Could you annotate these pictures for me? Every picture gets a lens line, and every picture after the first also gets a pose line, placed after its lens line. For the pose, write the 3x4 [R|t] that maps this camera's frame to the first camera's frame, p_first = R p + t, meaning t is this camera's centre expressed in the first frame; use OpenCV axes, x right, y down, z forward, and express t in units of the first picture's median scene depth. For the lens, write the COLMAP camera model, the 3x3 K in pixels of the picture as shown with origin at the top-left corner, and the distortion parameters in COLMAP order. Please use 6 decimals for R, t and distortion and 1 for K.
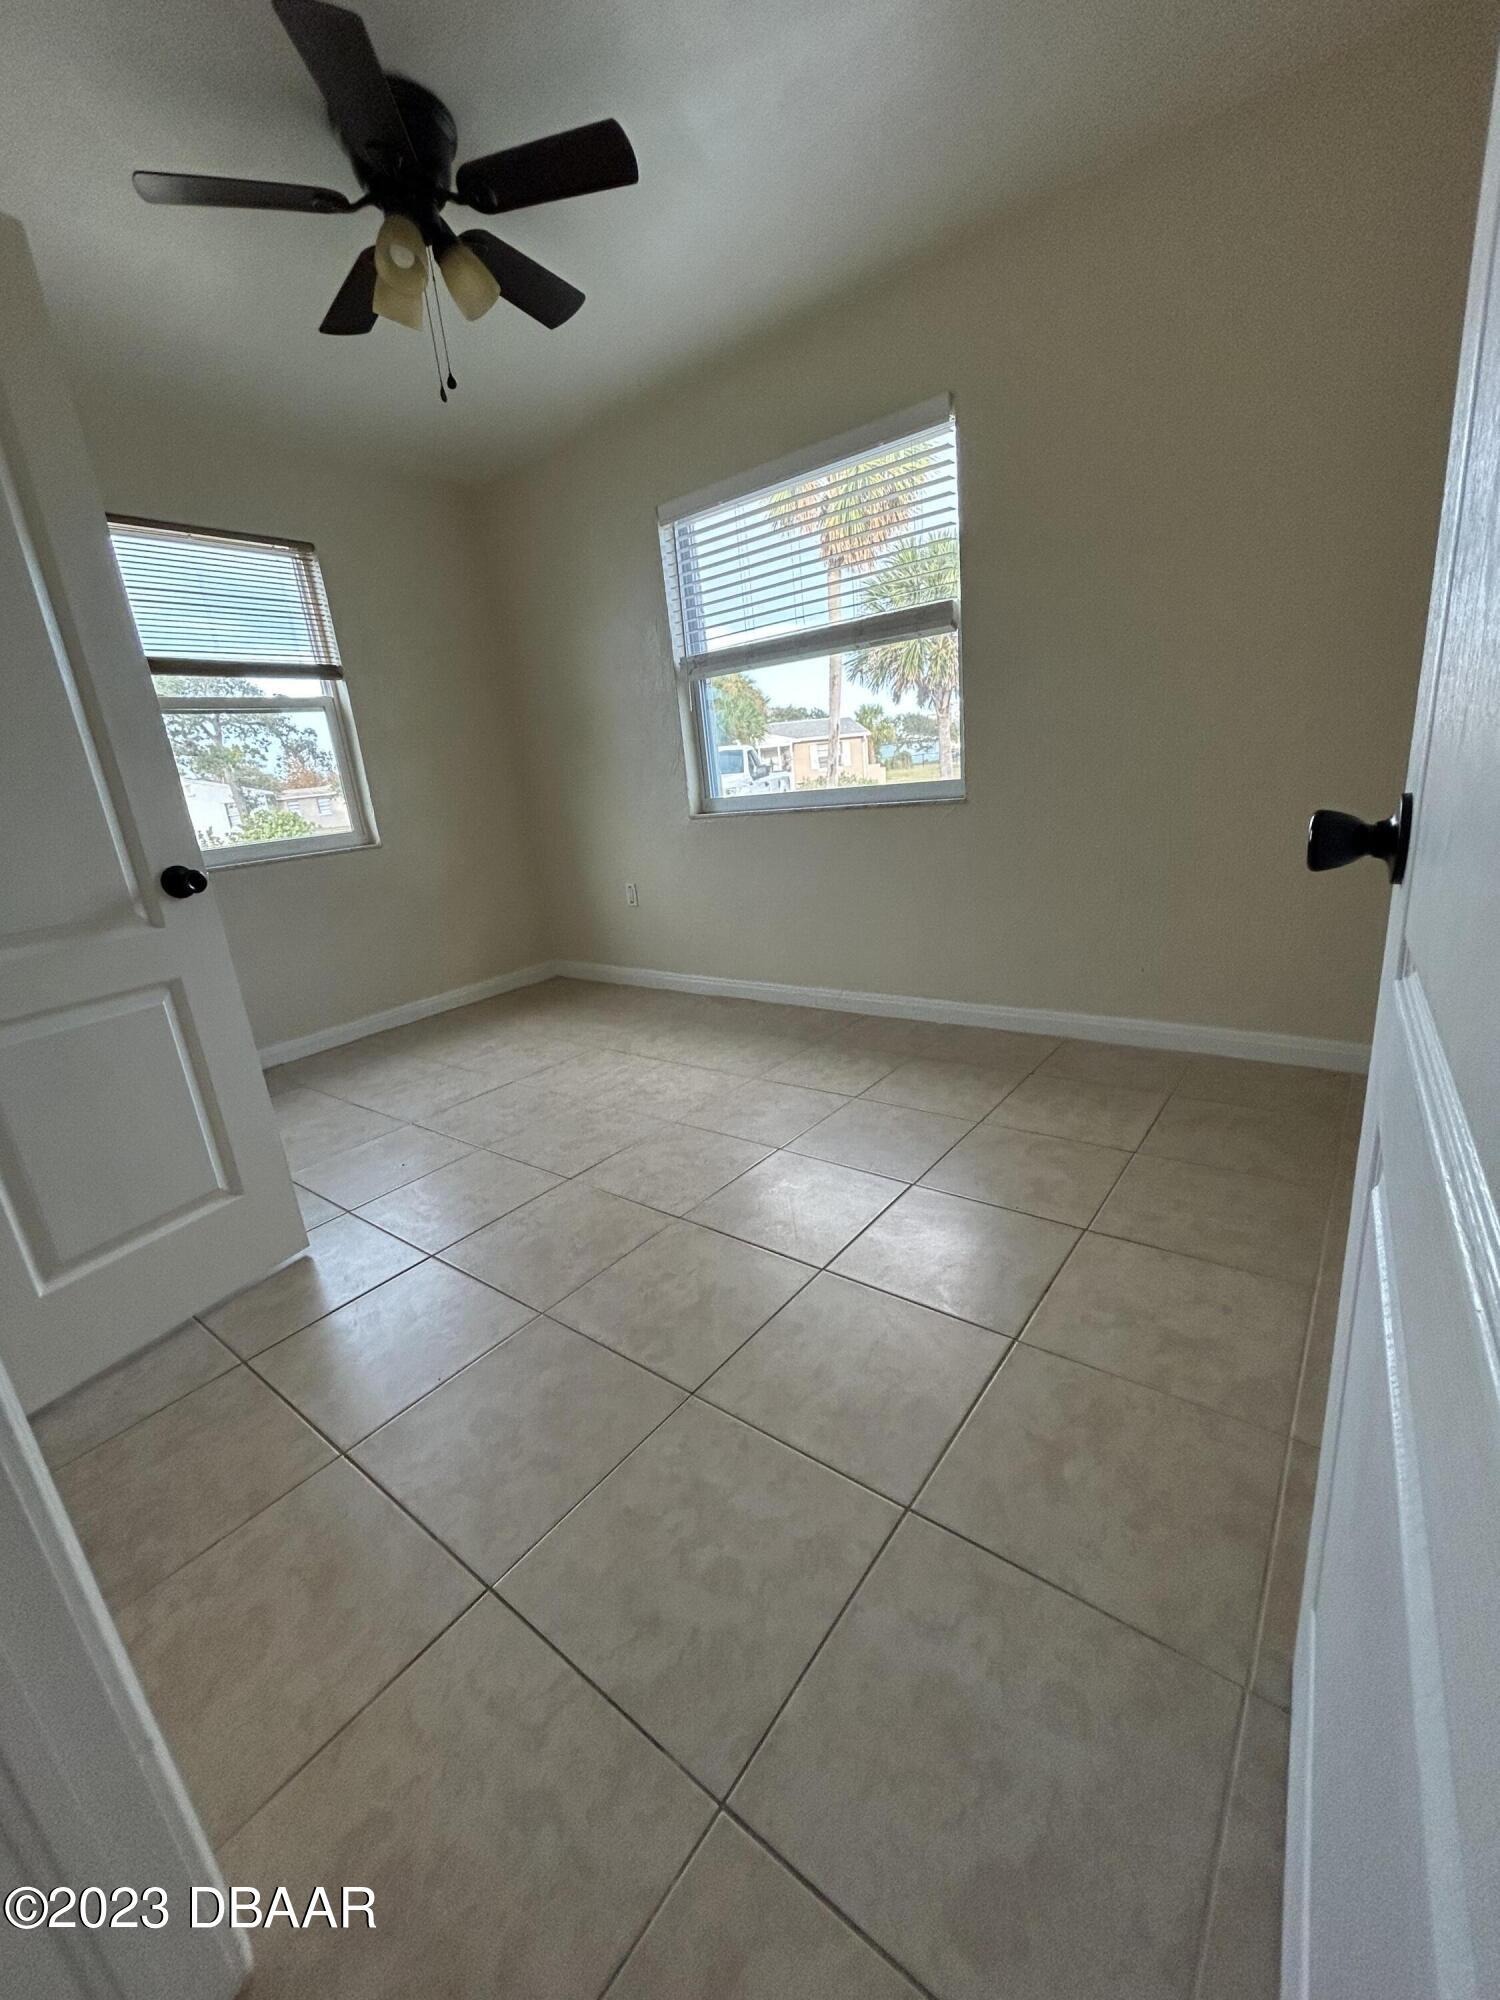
lens RADIAL K [[800.8, 0, 750.0], [0, 800.8, 1000.0], [0, 0, 1]] dist [0.002814, 0.000012]
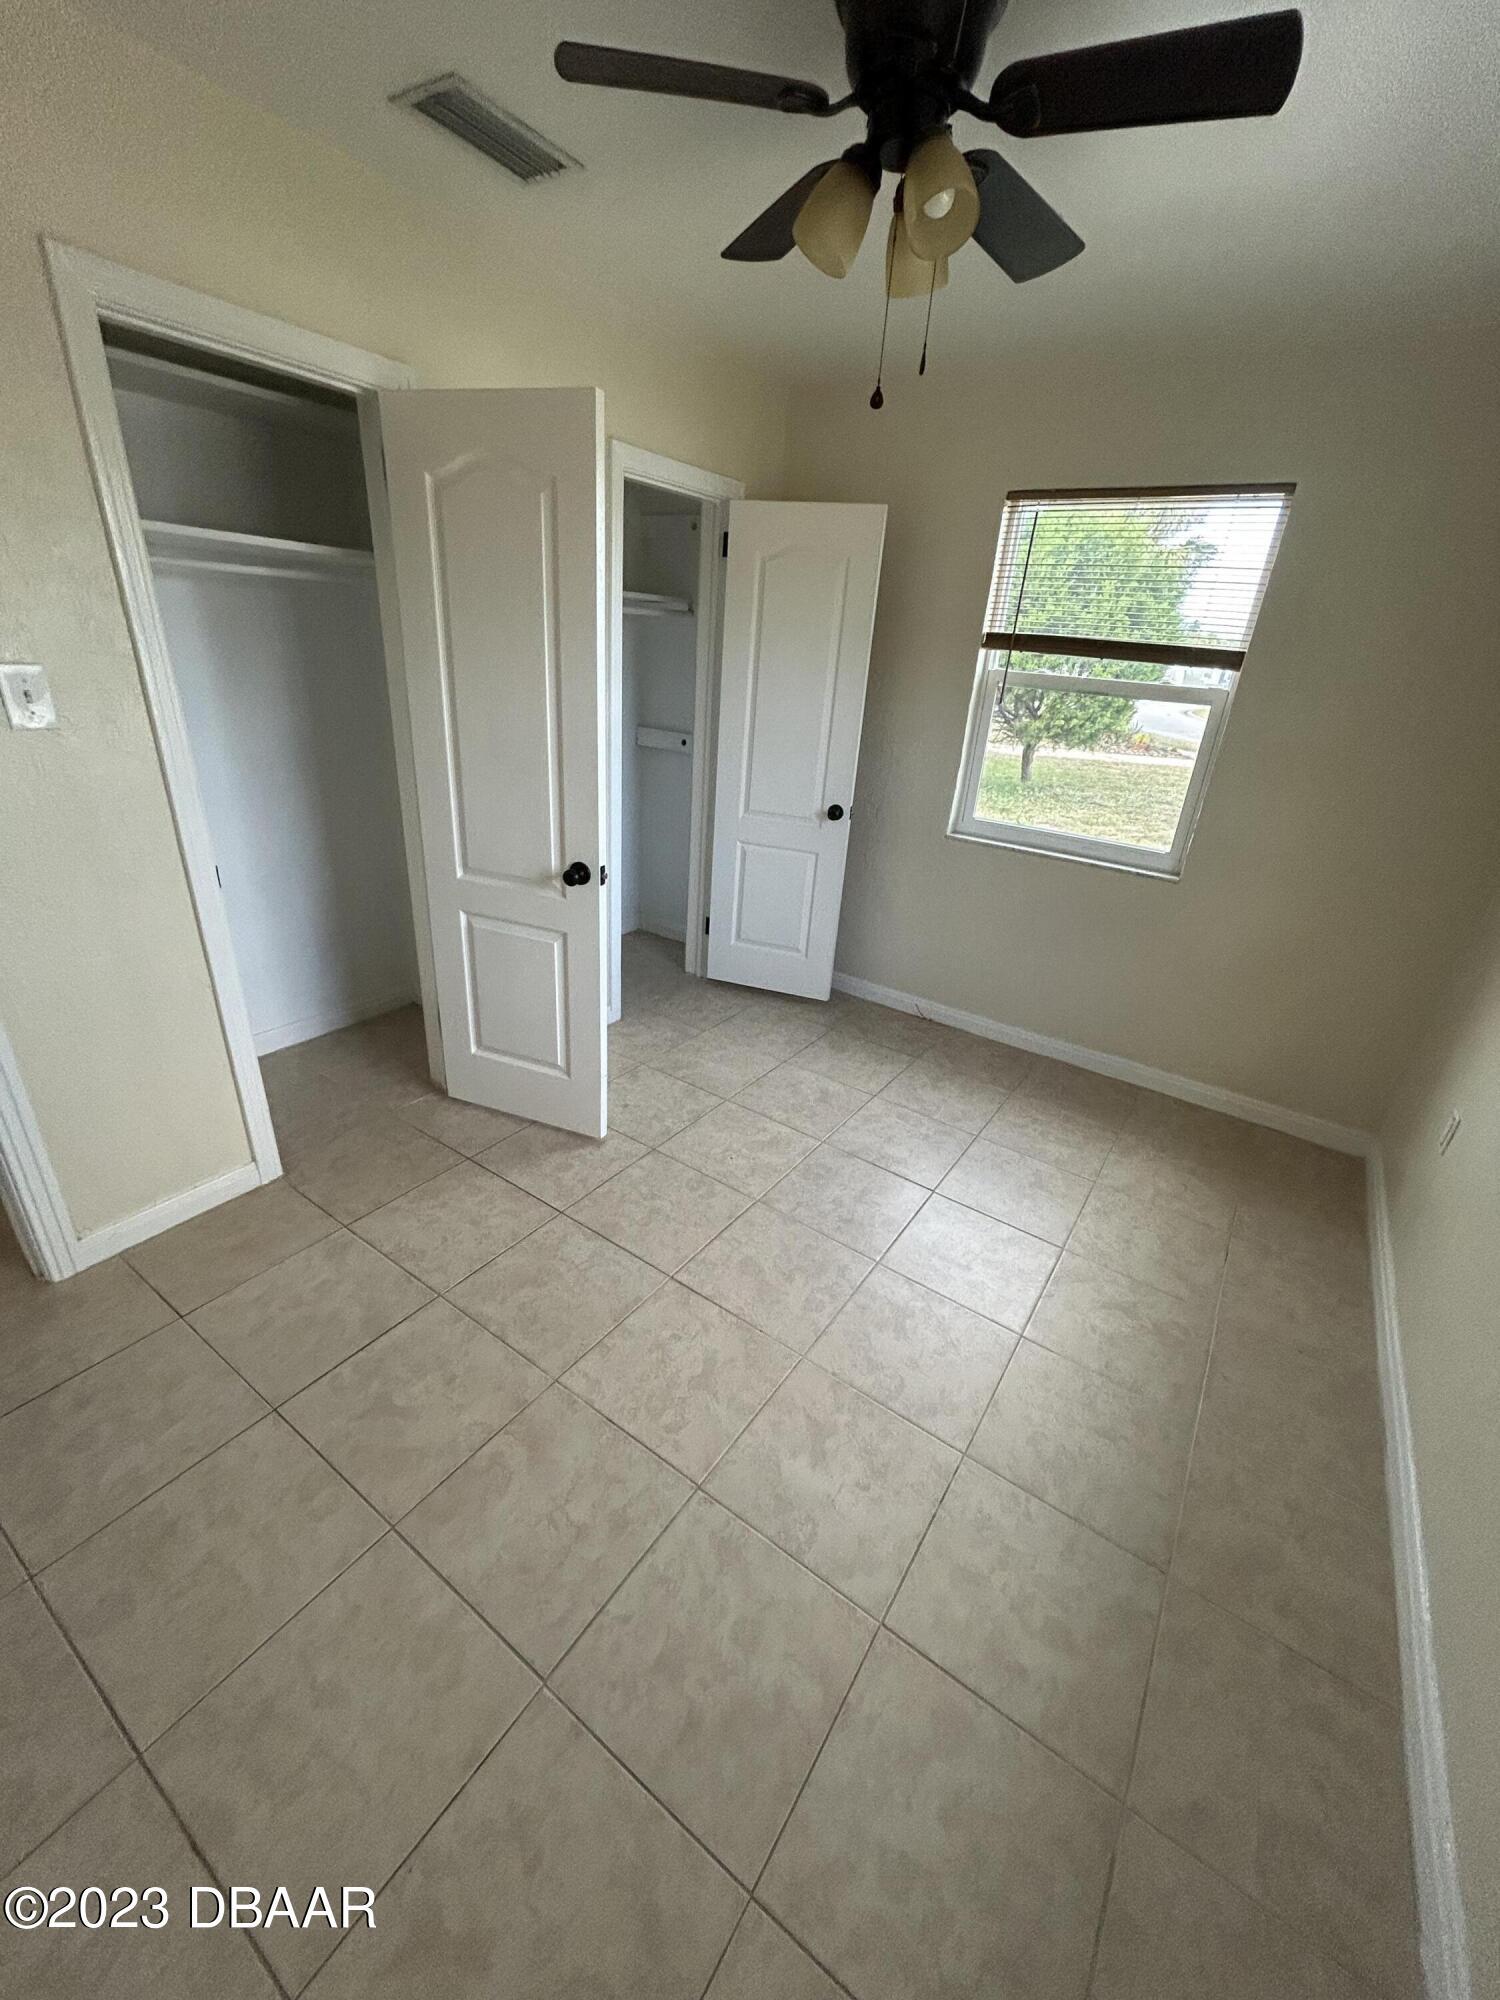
lens RADIAL K [[800.8, 0, 750.0], [0, 800.8, 1000.0], [0, 0, 1]] dist [0.002814, 0.000012]
pose [[0.063172, 0.502609, -0.862202, 0.390860], [-0.353471, 0.819194, 0.451640, -0.456556], [0.933310, 0.276233, 0.229408, 0.670920]]
